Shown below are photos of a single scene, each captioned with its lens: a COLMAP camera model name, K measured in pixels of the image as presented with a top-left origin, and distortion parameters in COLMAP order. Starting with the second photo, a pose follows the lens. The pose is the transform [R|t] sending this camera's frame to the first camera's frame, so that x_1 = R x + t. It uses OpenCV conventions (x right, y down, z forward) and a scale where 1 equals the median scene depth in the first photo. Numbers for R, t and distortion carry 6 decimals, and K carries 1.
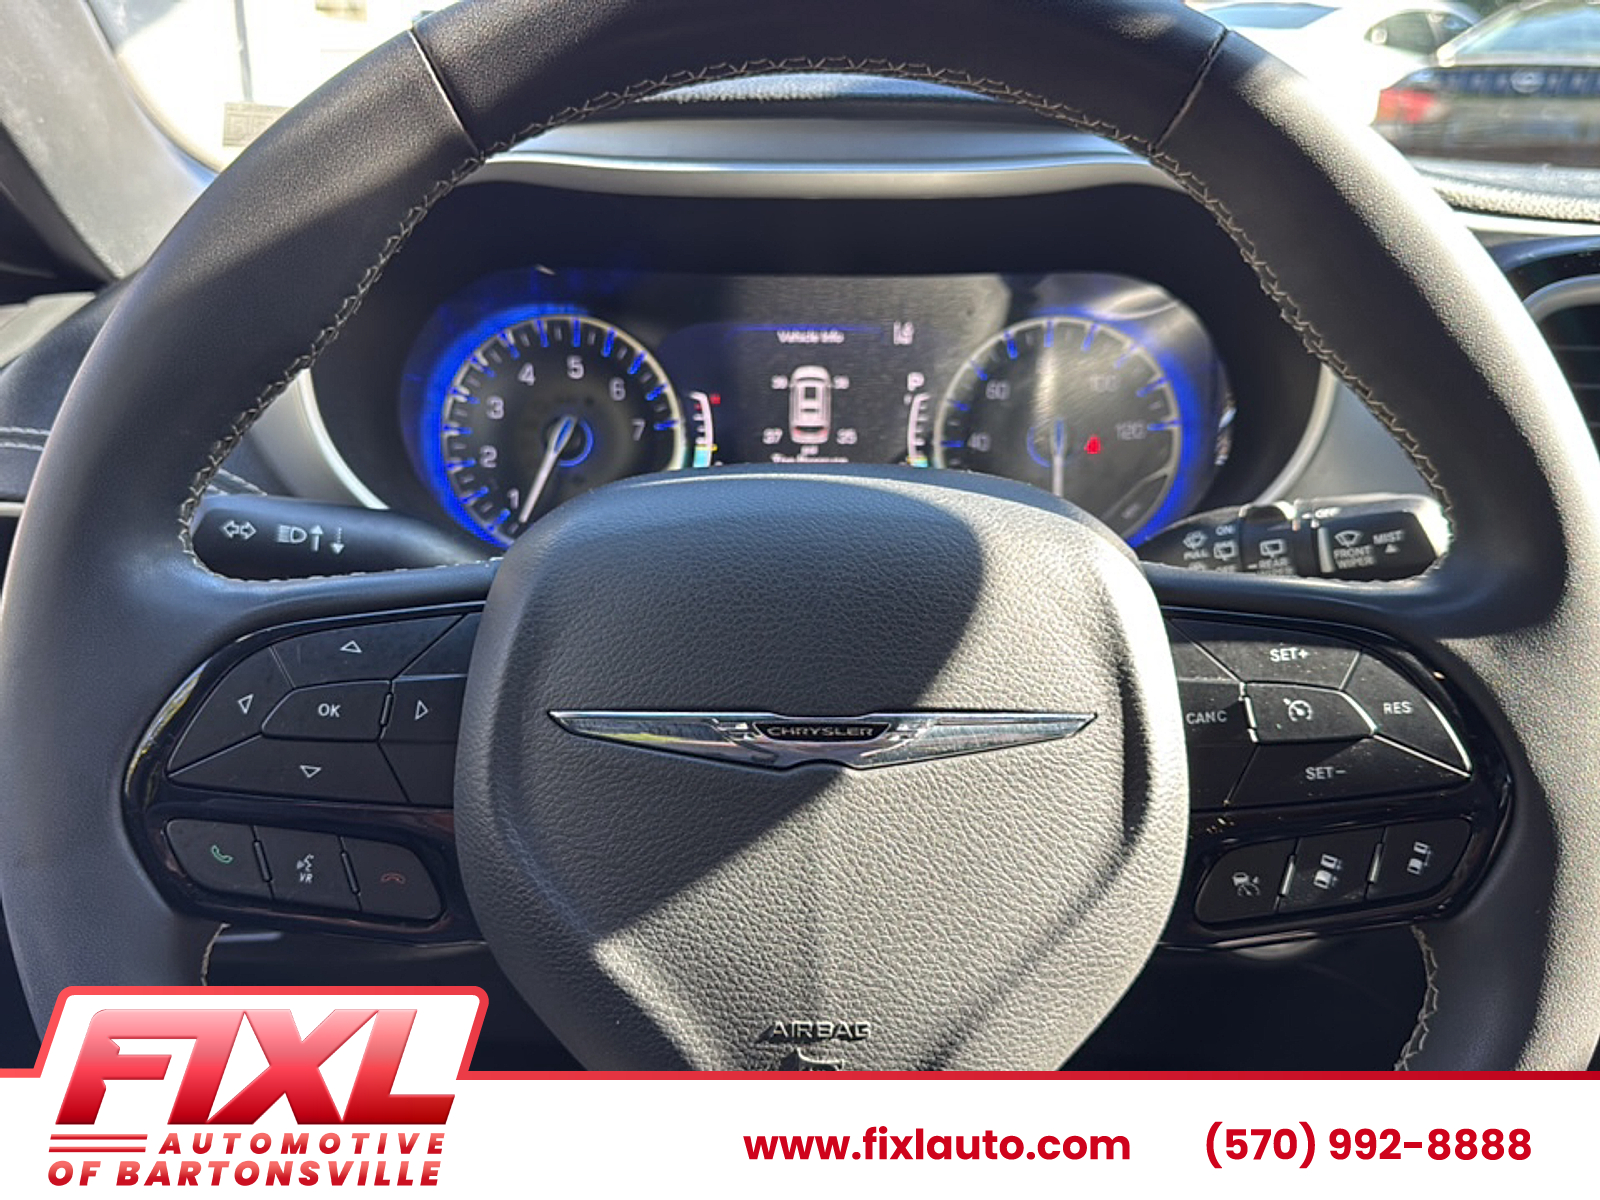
lens RADIAL K [[1431.7, 0, 795.1], [0, 1431.7, 609.0], [0, 0, 1]] dist [0.152379, -0.366548]
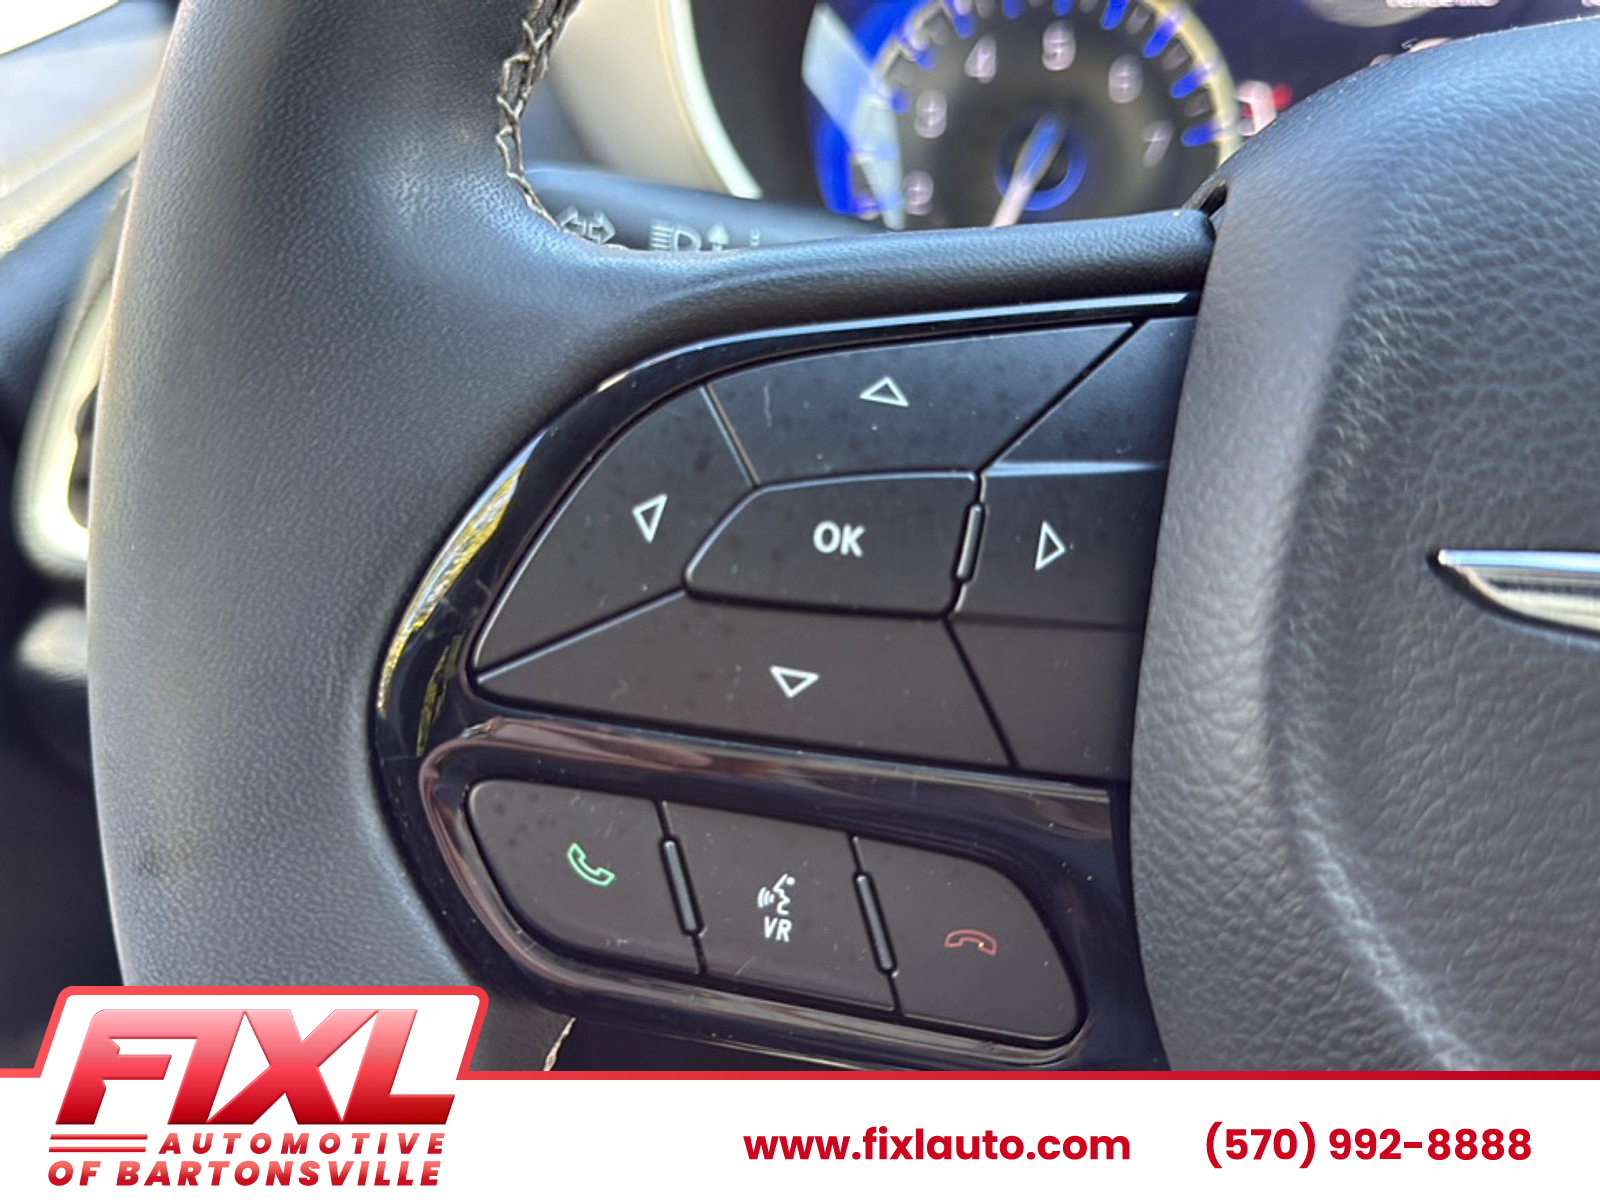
lens RADIAL K [[1431.7, 0, 795.1], [0, 1431.7, 609.0], [0, 0, 1]] dist [0.152379, -0.366548]
pose [[0.985681, 0.034627, -0.165028, -0.259729], [-0.023550, 0.997366, 0.068609, 0.060737], [0.166969, -0.063740, 0.983900, 0.578324]]
